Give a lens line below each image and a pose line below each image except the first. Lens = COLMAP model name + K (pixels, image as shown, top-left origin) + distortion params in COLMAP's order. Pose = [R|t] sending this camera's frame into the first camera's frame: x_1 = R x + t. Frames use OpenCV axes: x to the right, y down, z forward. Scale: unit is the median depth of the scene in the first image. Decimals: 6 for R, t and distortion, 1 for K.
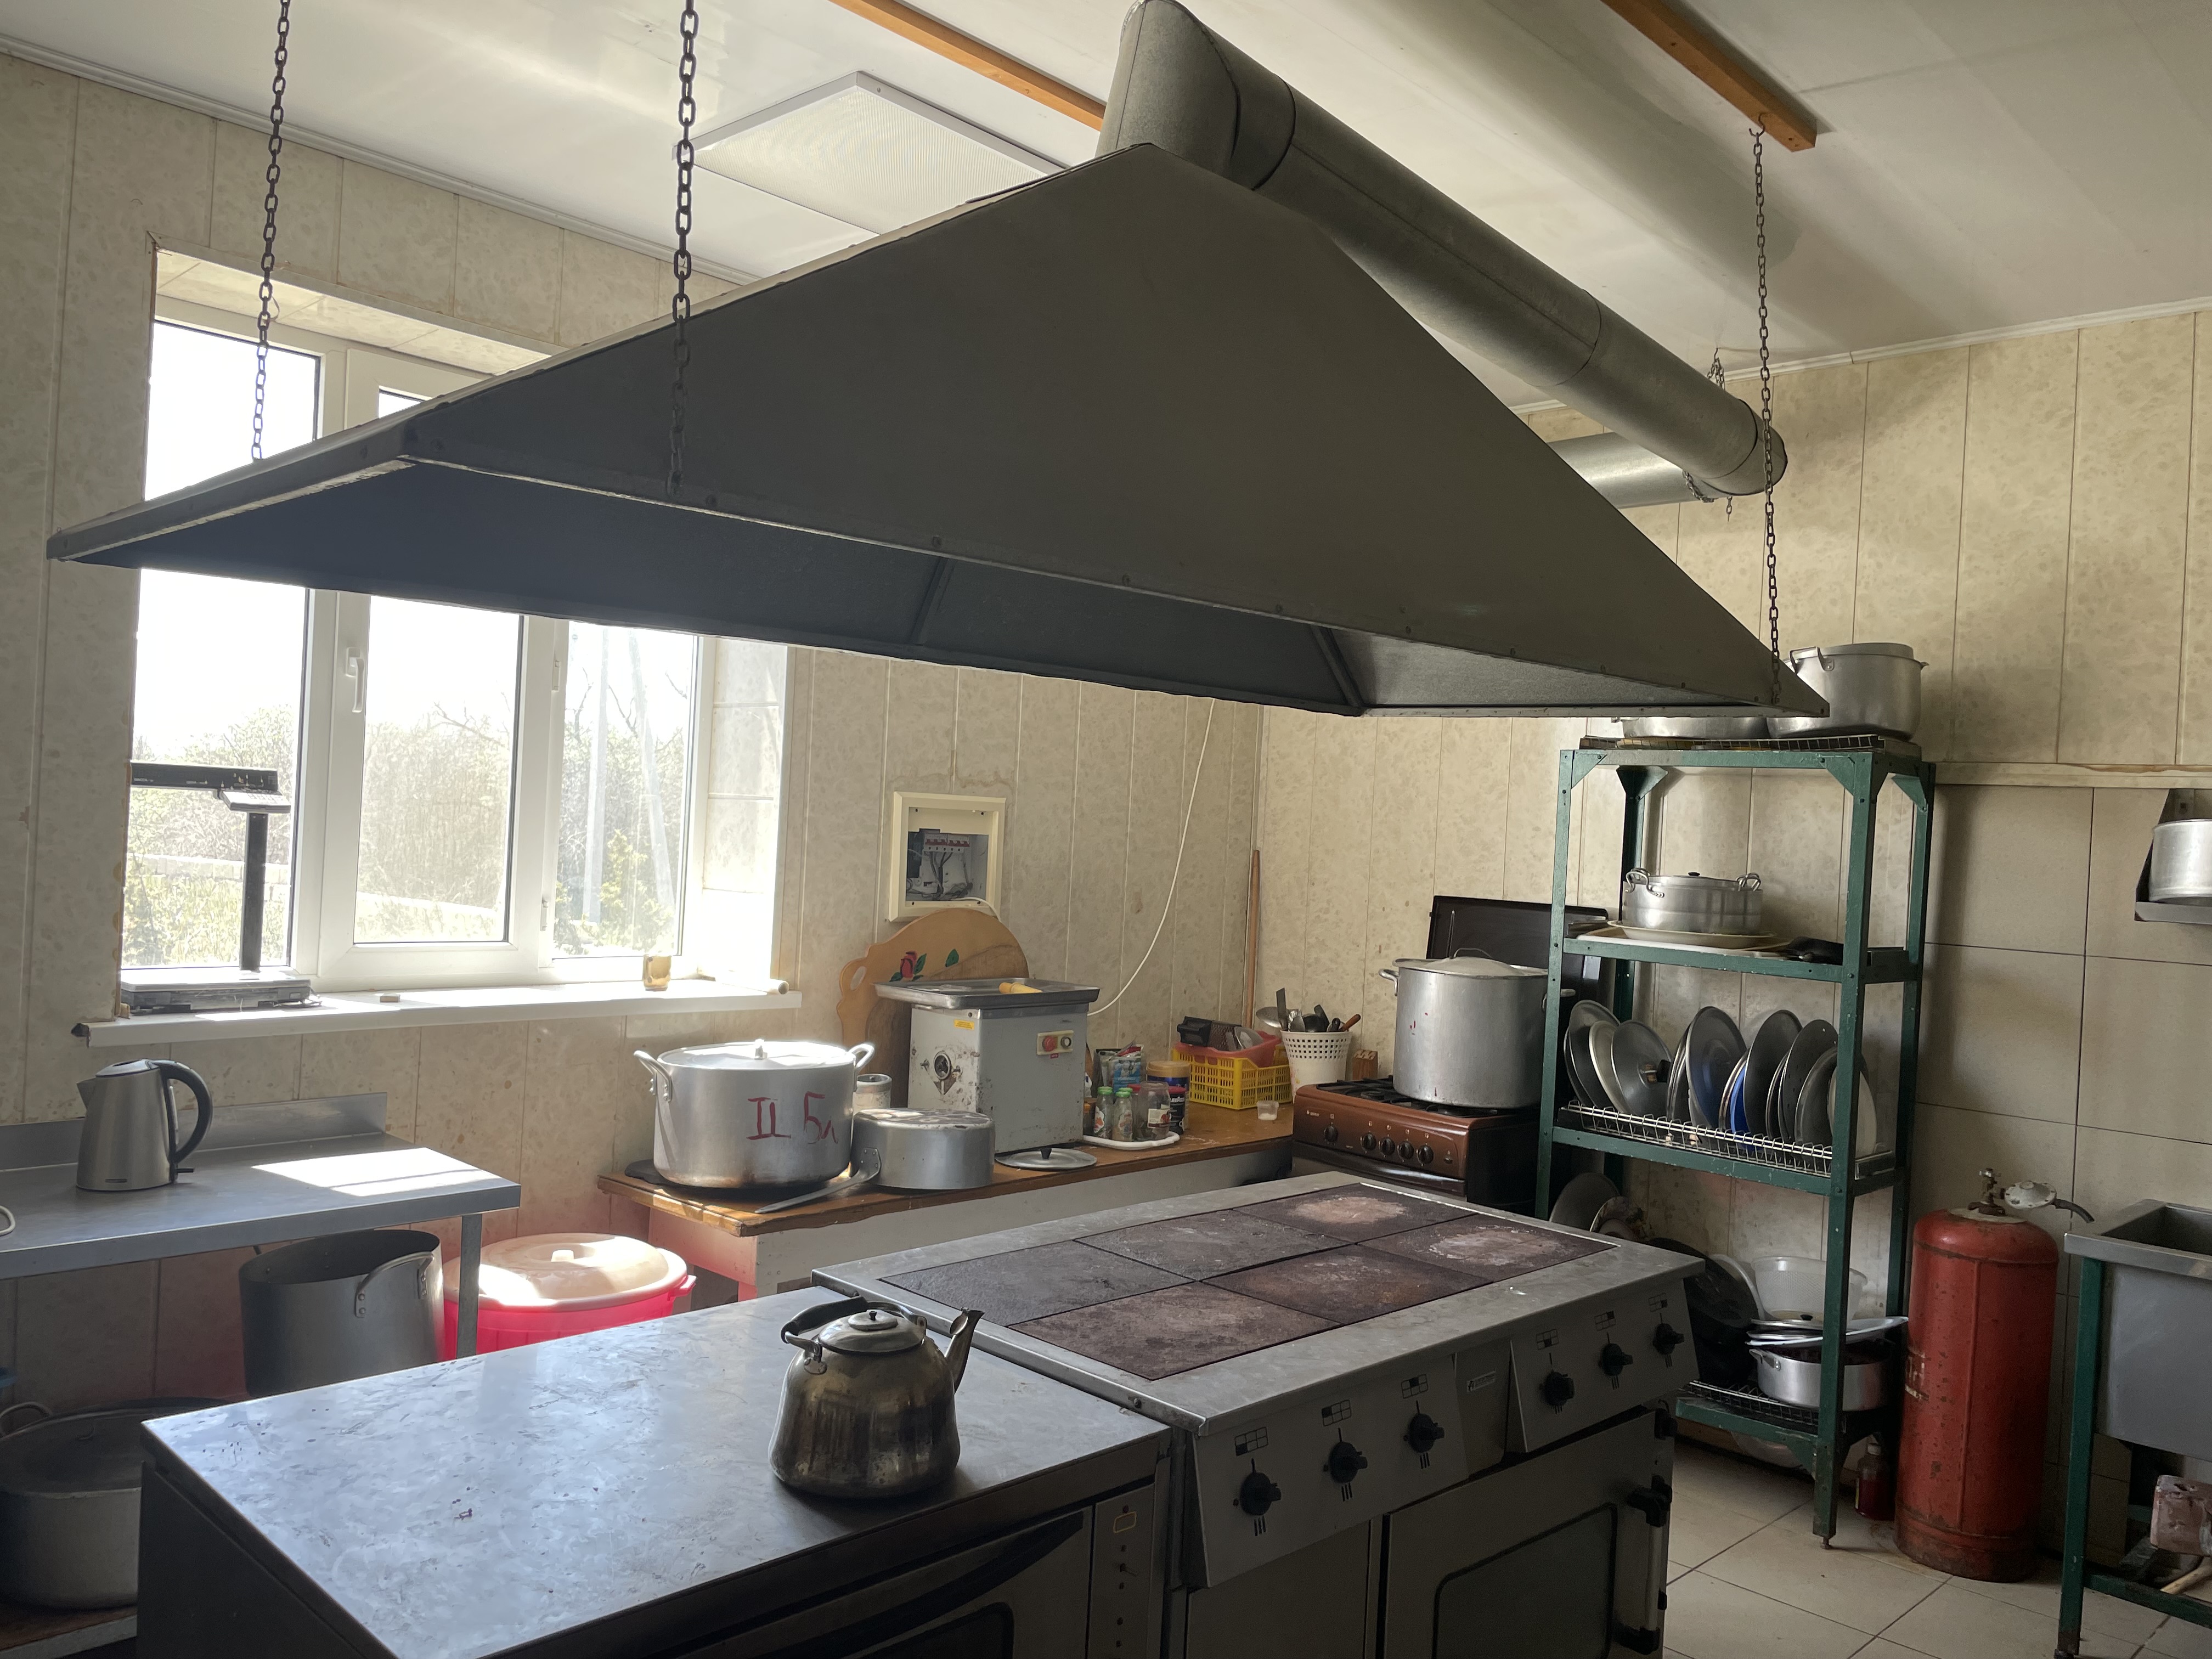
lens RADIAL K [[1661.0, 0, 1144.0], [0, 1661.0, 827.5], [0, 0, 1]] dist [0.077843, -0.096783]
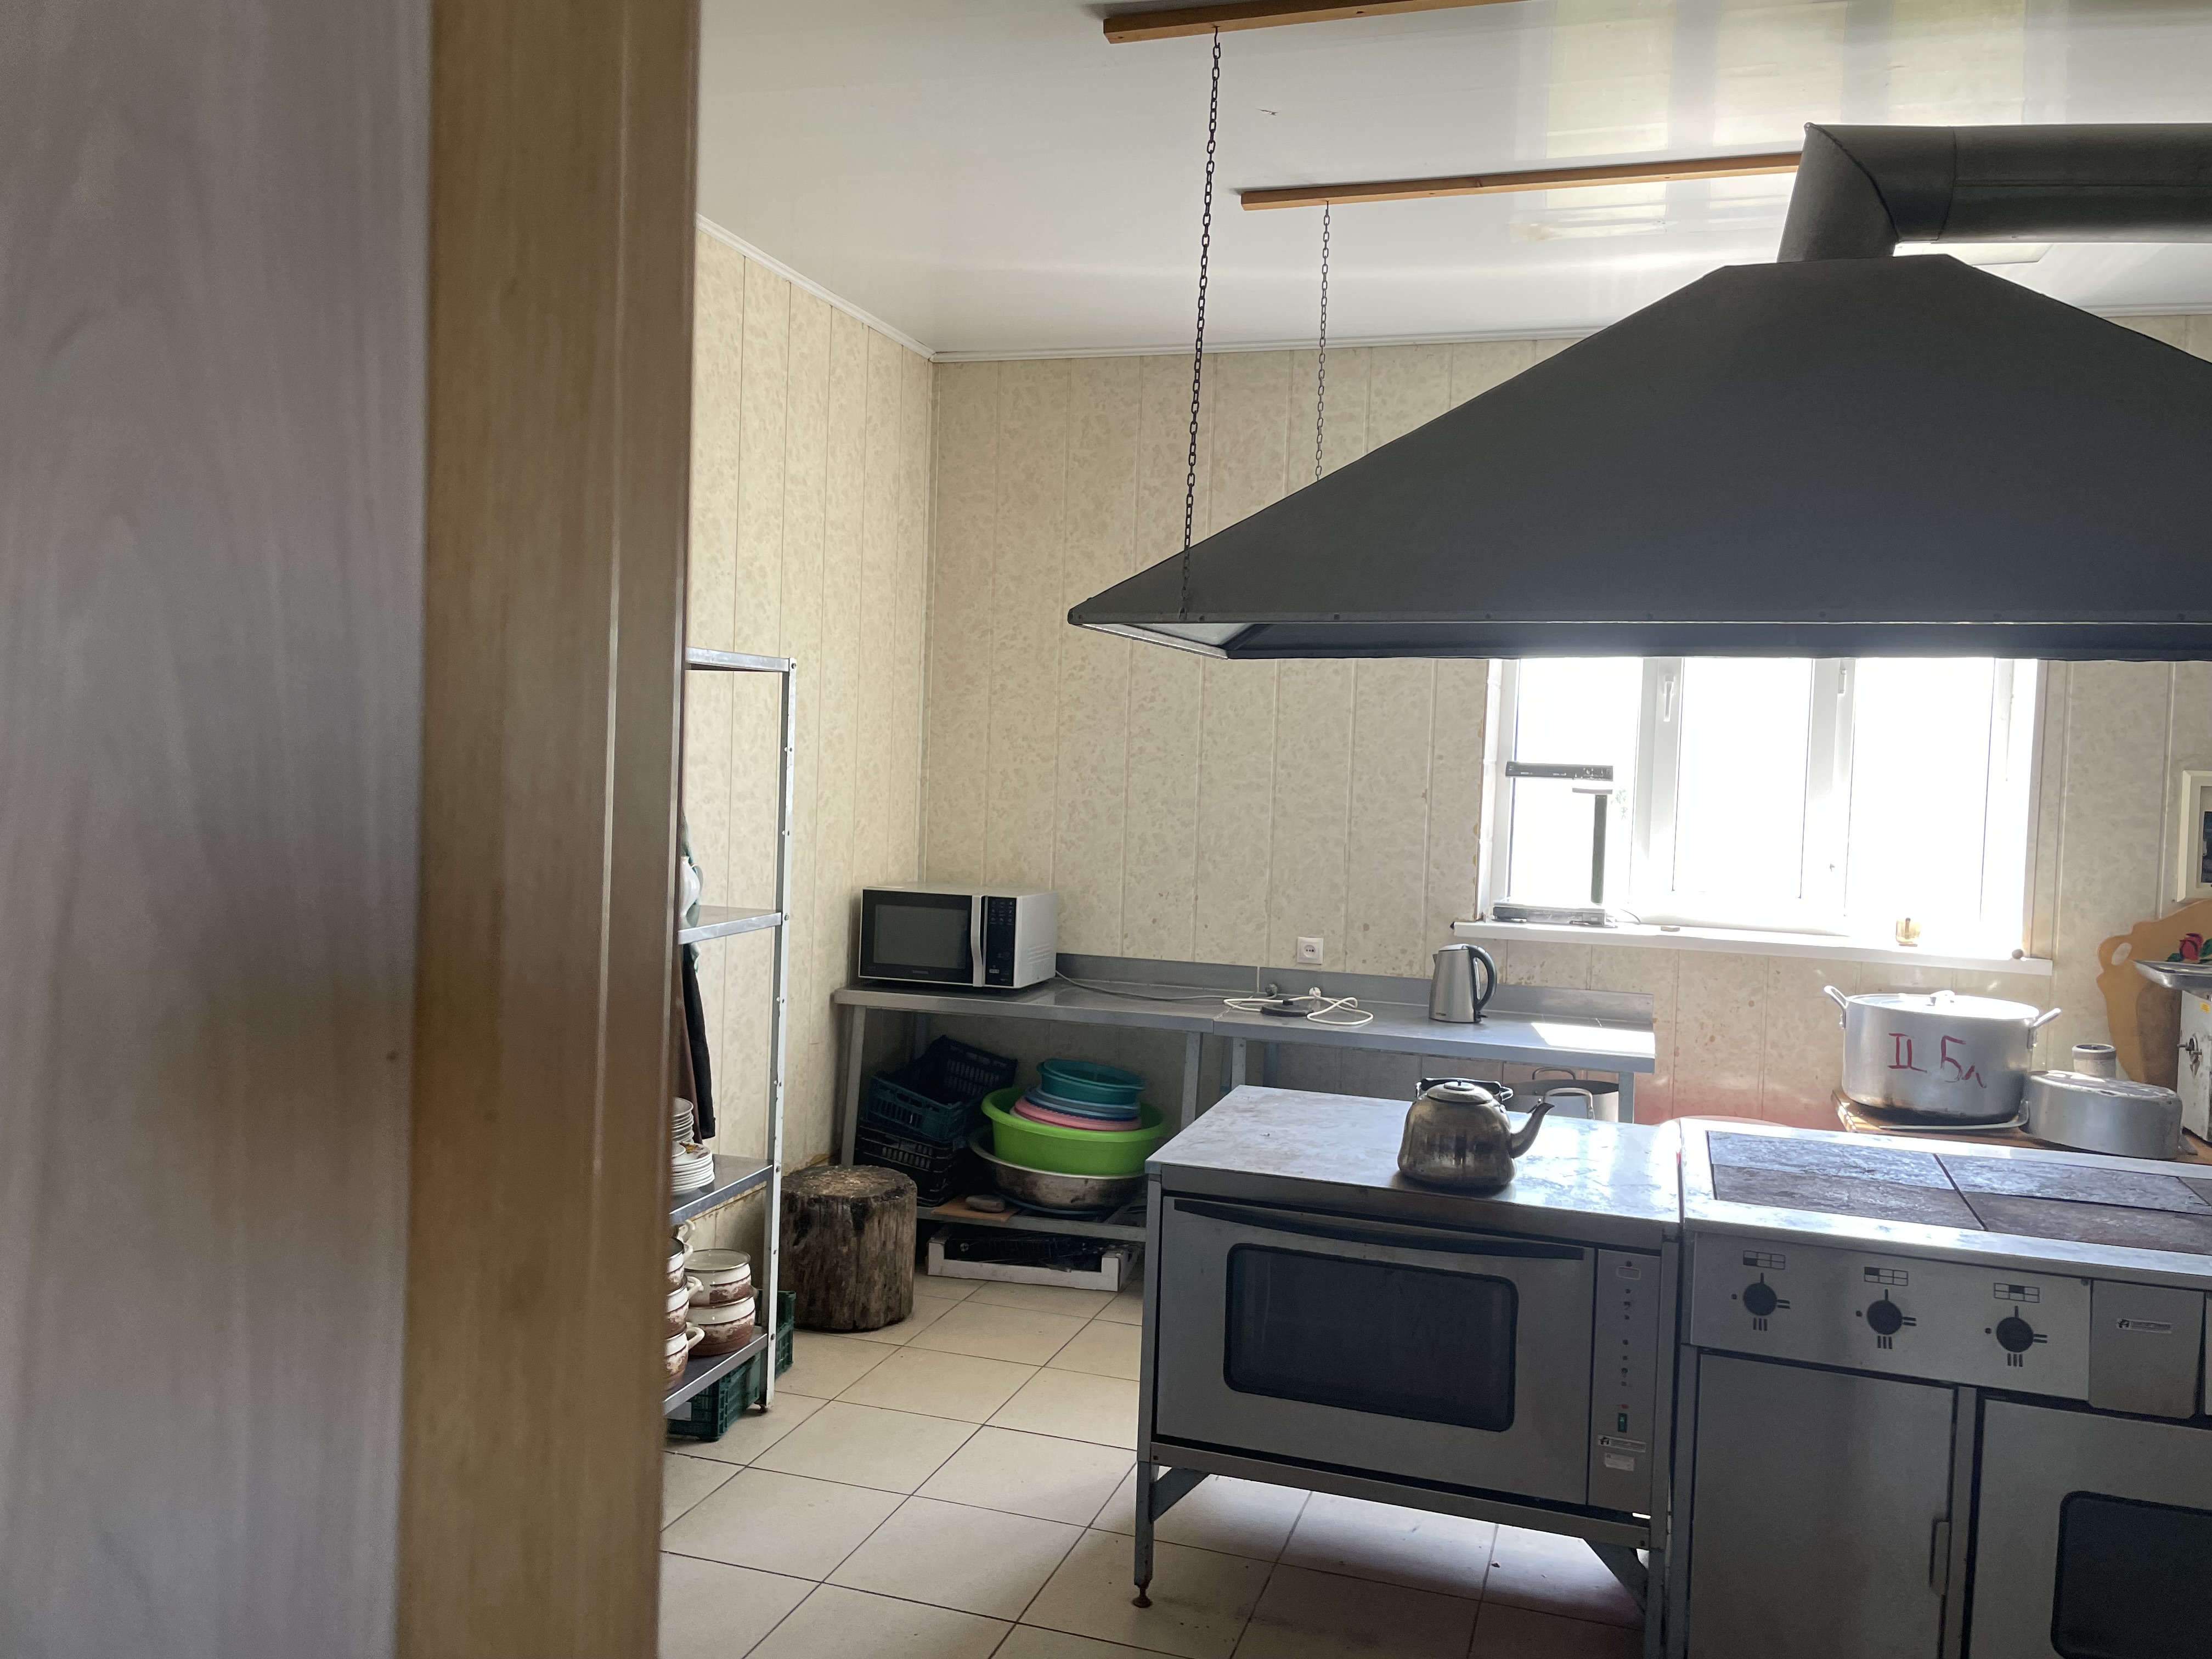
lens RADIAL K [[1661.0, 0, 1144.0], [0, 1661.0, 827.5], [0, 0, 1]] dist [0.077843, -0.096783]
pose [[0.447099, 0.002674, -0.894481, 0.582198], [-0.012809, 0.999912, -0.003413, 0.029203], [0.894393, 0.012984, 0.447094, 0.005266]]
